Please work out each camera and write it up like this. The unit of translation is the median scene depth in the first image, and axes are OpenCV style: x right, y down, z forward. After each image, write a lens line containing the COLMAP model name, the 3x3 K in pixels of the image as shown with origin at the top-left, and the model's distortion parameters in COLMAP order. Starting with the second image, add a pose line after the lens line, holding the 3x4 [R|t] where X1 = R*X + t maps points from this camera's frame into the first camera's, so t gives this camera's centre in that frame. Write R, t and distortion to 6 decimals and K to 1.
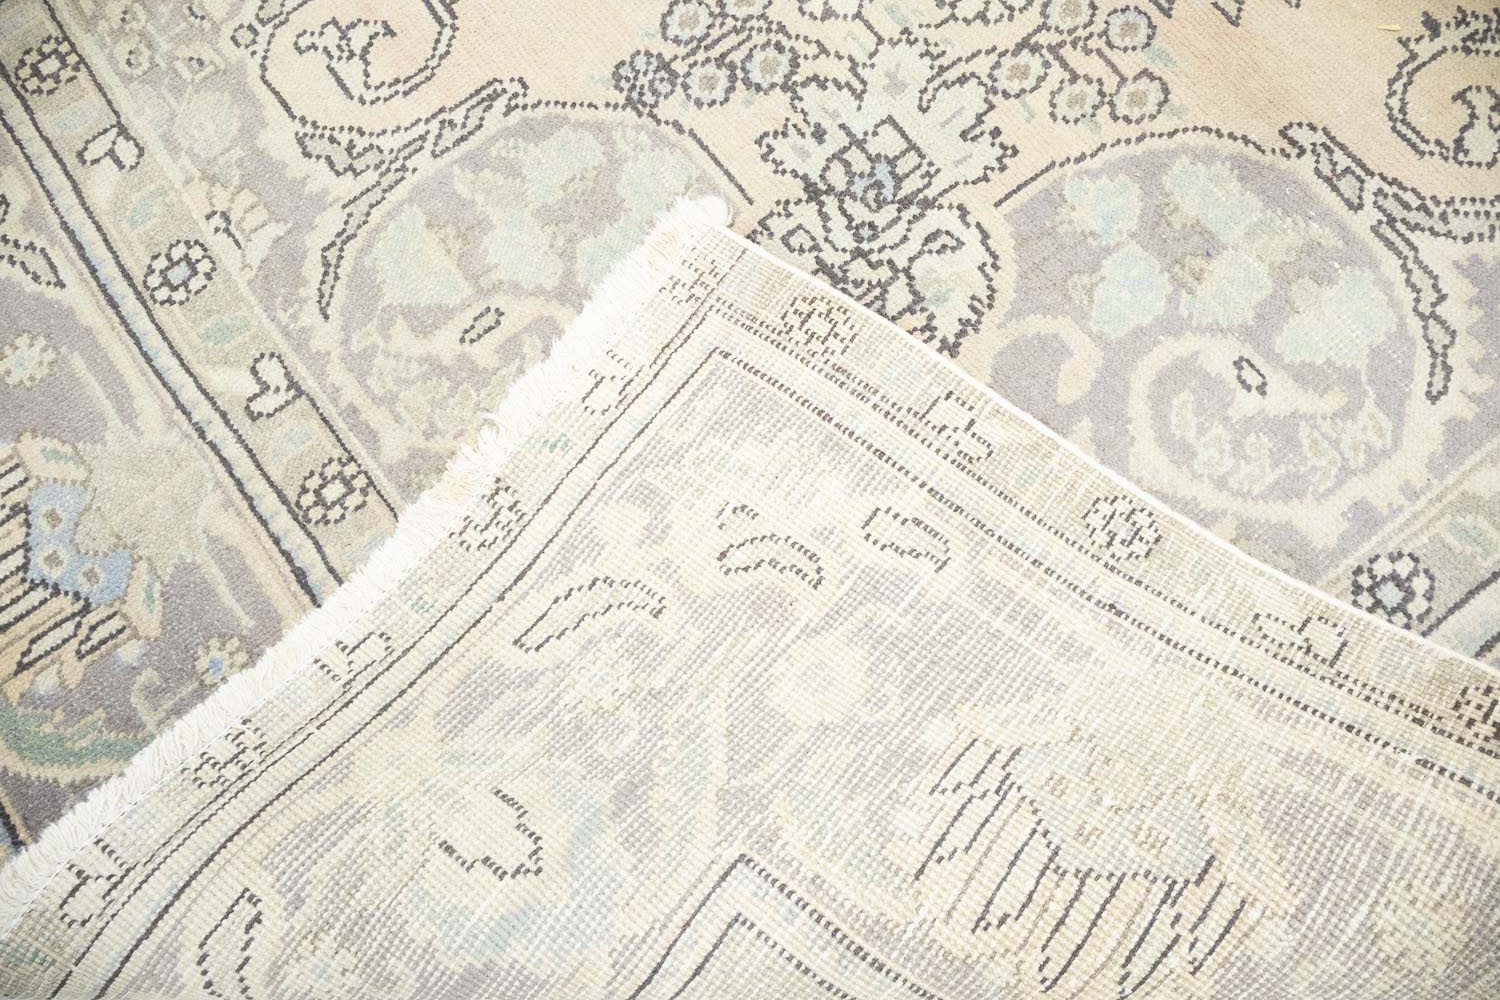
lens RADIAL K [[1242.2, 0, 746.9], [0, 1242.2, 504.5], [0, 0, 1]] dist [-0.001751, 0.001088]
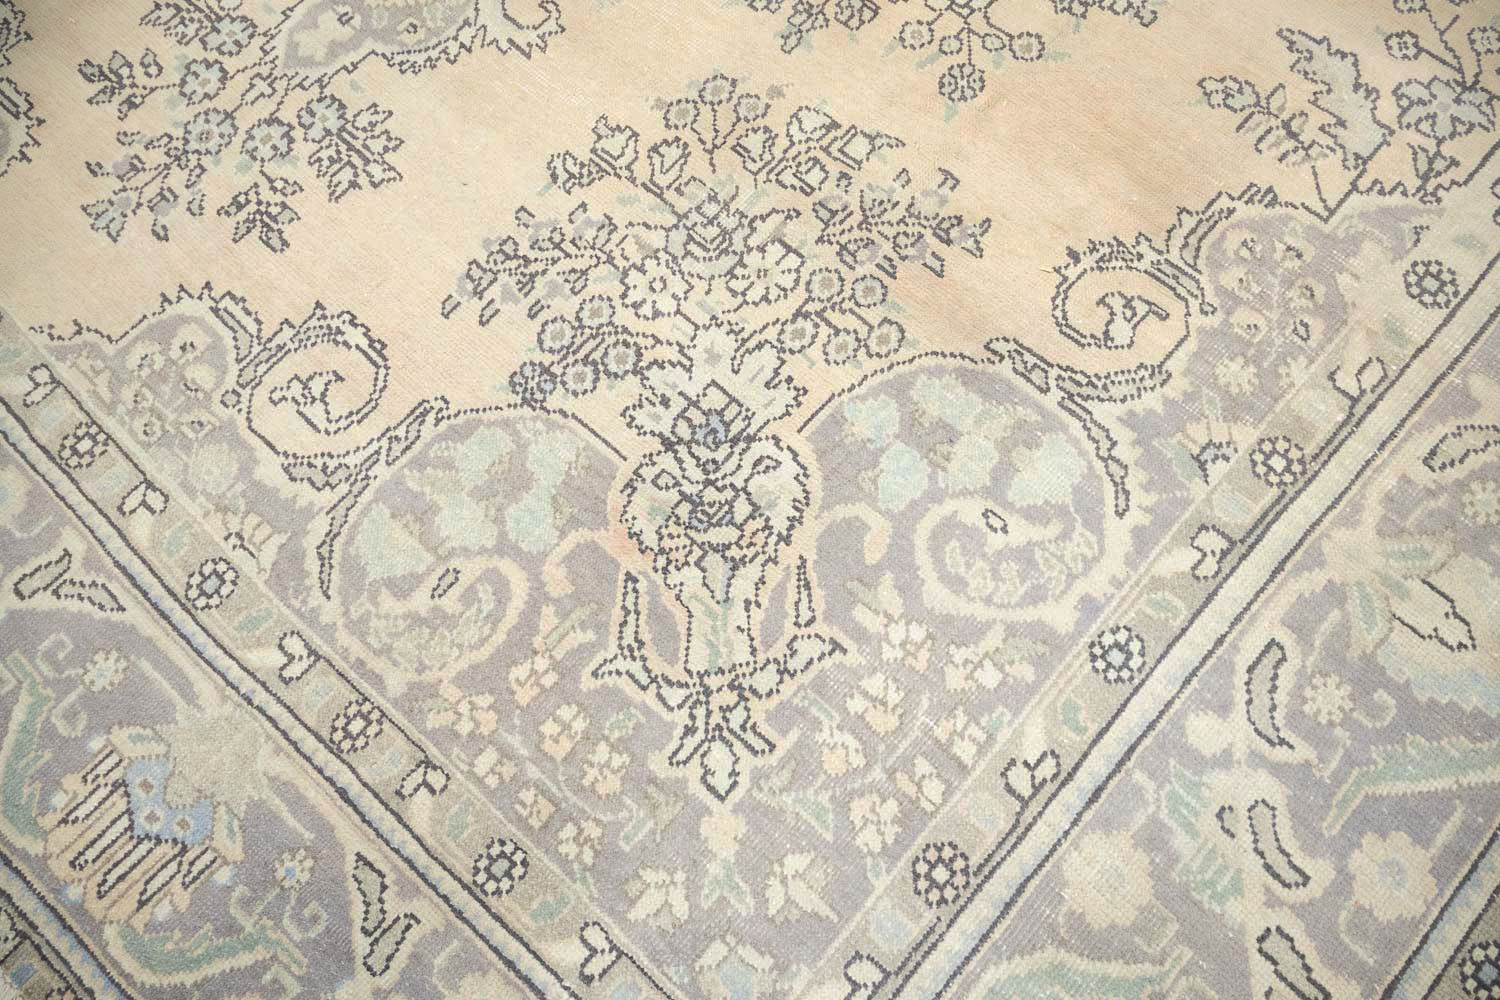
lens RADIAL K [[1242.2, 0, 739.9], [0, 1242.2, 491.2], [0, 0, 1]] dist [-0.001751, 0.001088]
pose [[0.981472, -0.175840, 0.076118, 0.016807], [0.183652, 0.976588, -0.112017, -0.029972], [-0.054638, 0.123921, 0.990787, -0.366295]]
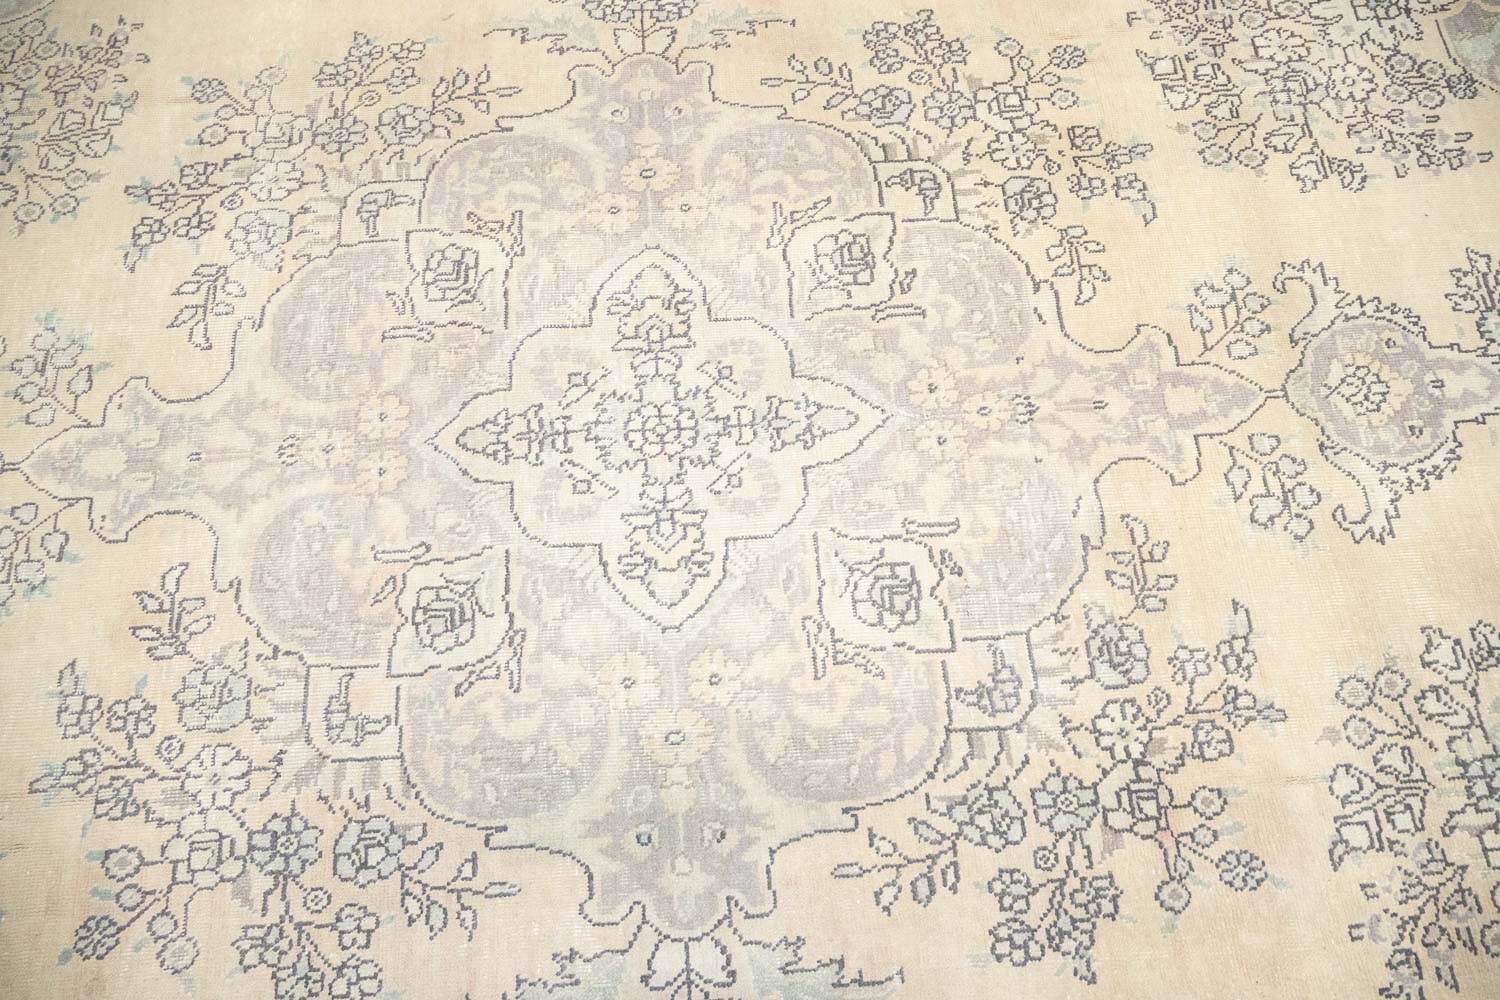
lens RADIAL K [[1242.2, 0, 738.0], [0, 1242.2, 500.2], [0, 0, 1]] dist [-0.001751, 0.001088]
pose [[-0.830899, -0.478163, 0.284546, -0.001183], [0.549433, -0.624264, 0.555354, -2.574076], [-0.087918, 0.617782, 0.781419, -0.052911]]
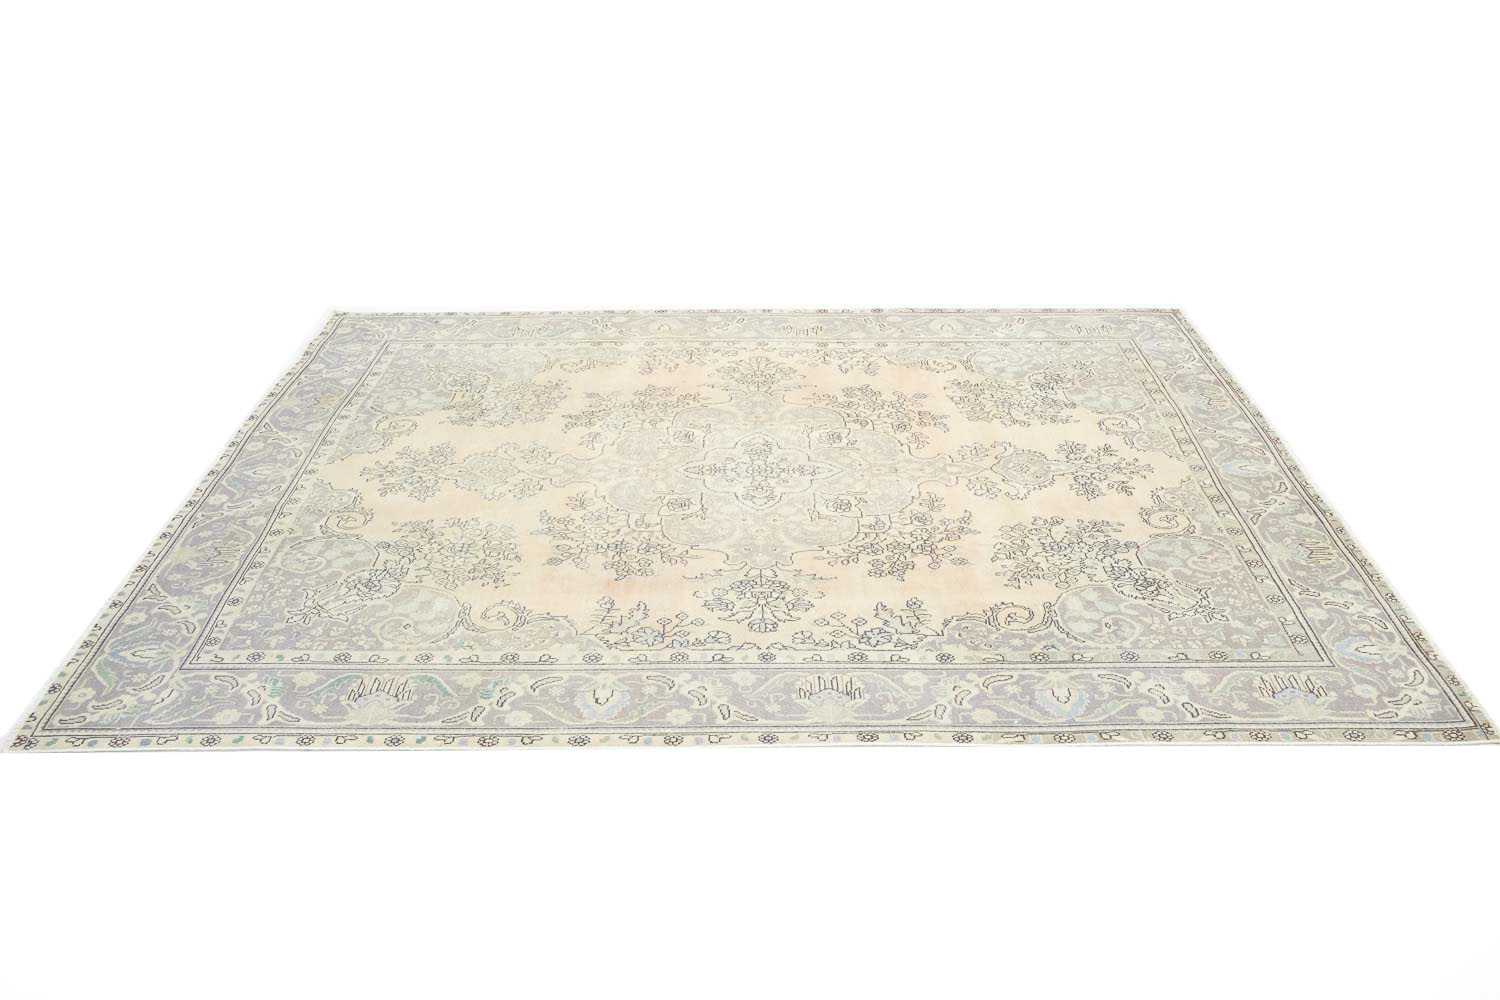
lens RADIAL K [[1242.2, 0, 735.1], [0, 1242.2, 504.7], [0, 0, 1]] dist [-0.001751, 0.001088]
pose [[-0.785646, -0.260196, 0.561301, -2.067477], [0.609936, -0.173779, 0.773162, -5.454837], [-0.103631, 0.949789, 0.295232, -0.005669]]
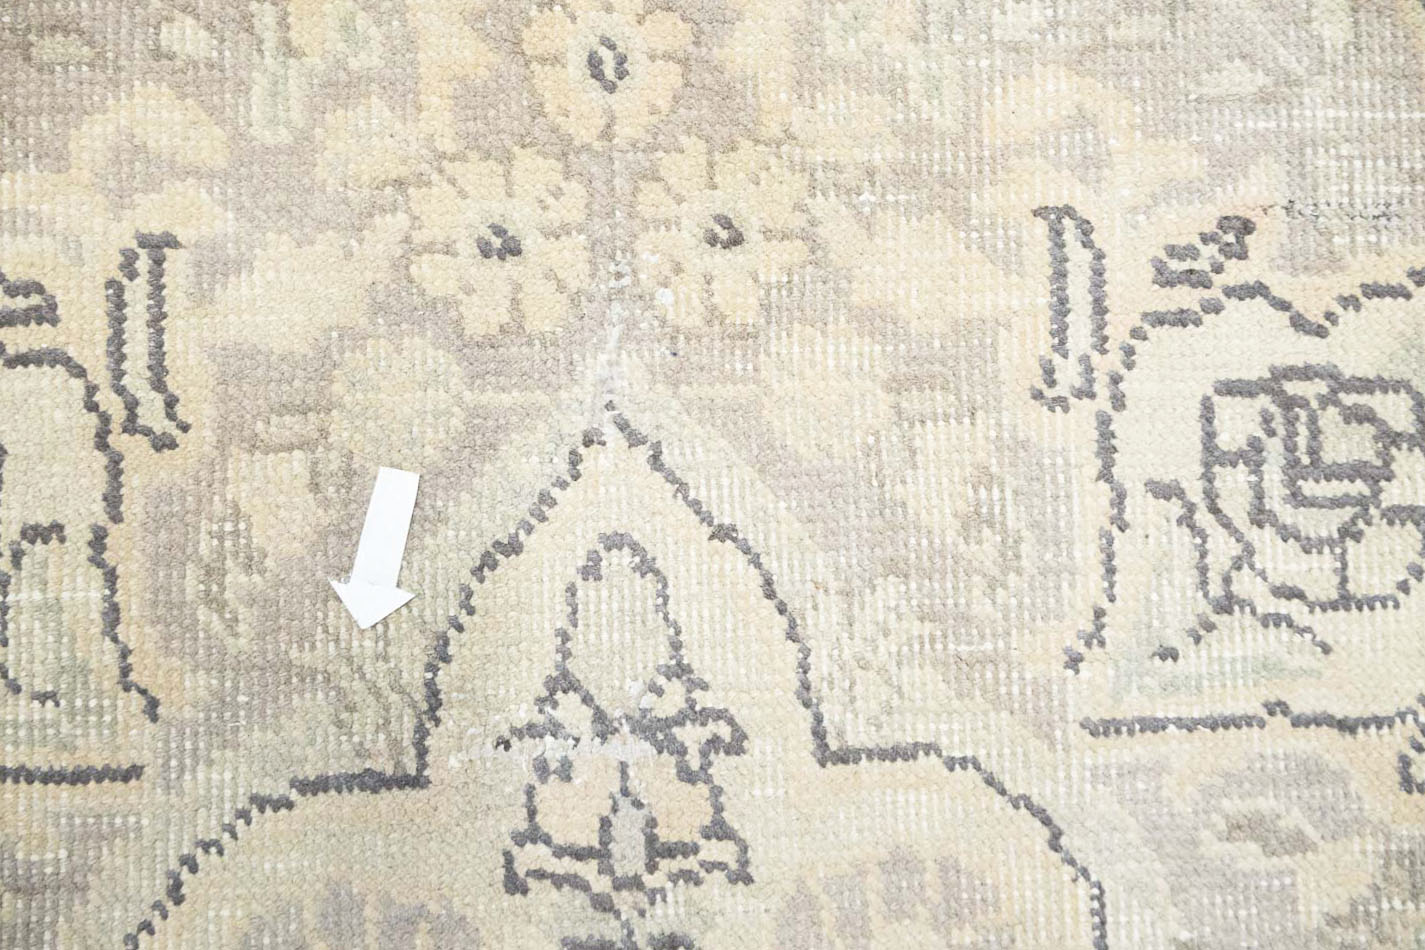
lens RADIAL K [[1180.1, 0, 745.2], [0, 1180.1, 532.3], [0, 0, 1]] dist [-0.001751, 0.001088]
pose [[-0.578386, 0.815489, -0.021156, 0.406545], [-0.789947, -0.553420, 0.264027, -1.551162], [0.203603, 0.169422, 0.964283, 0.851884]]
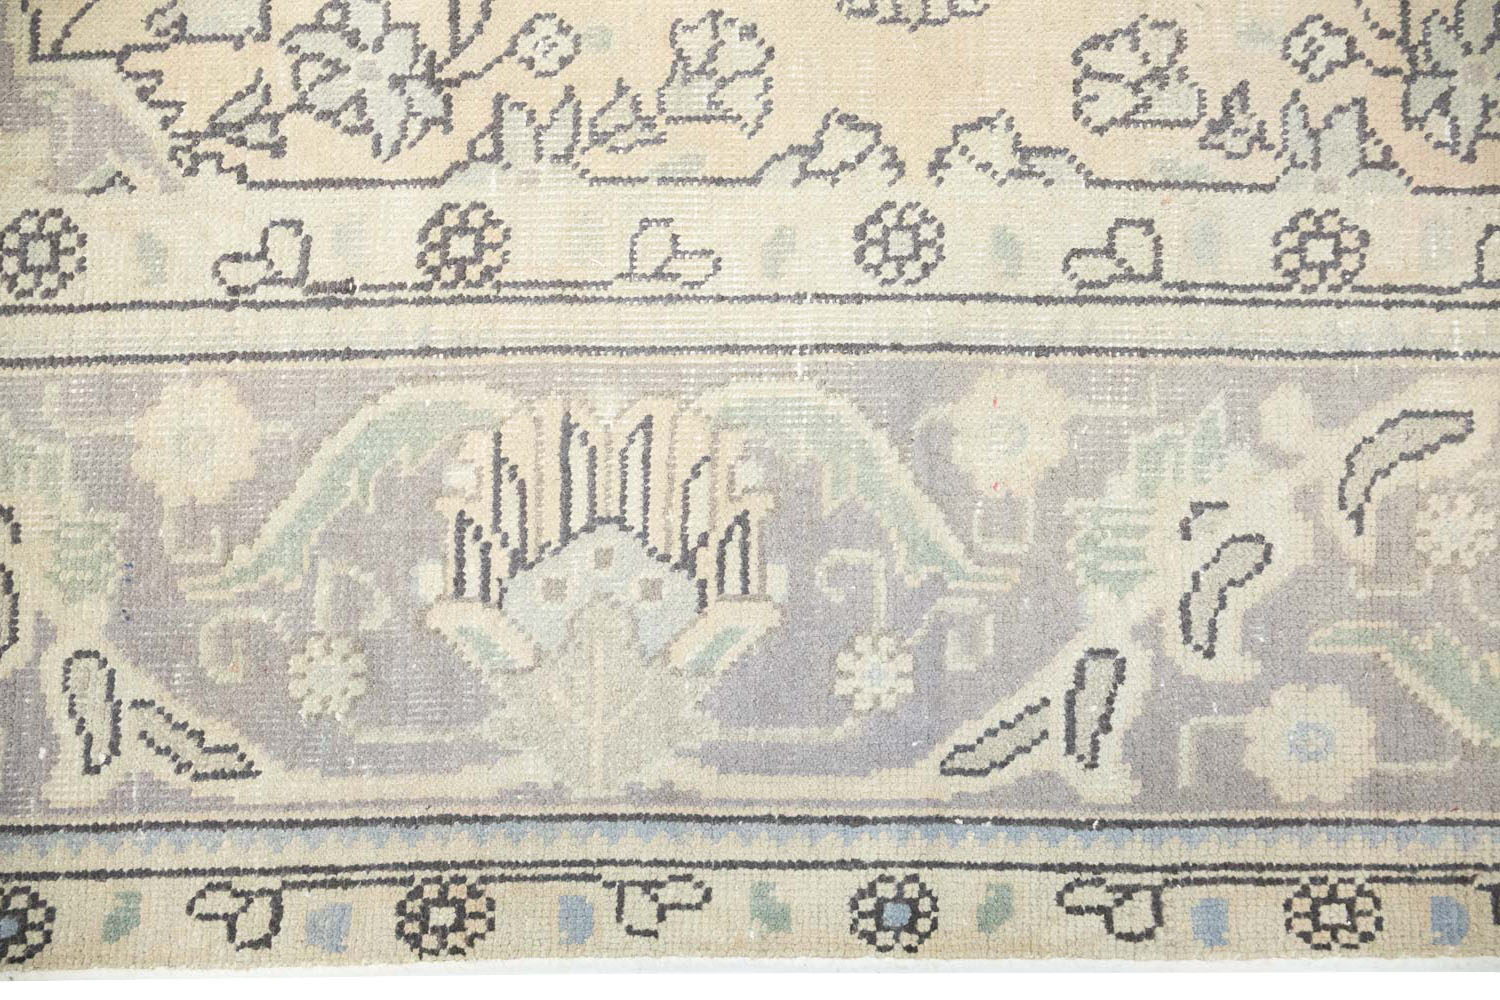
lens RADIAL K [[1242.2, 0, 761.3], [0, 1242.2, 500.6], [0, 0, 1]] dist [-0.001751, 0.001088]
pose [[0.817528, 0.575499, -0.021206, 1.439366], [-0.560521, 0.803621, 0.200022, -0.575535], [0.132154, -0.151638, 0.979562, 0.184640]]
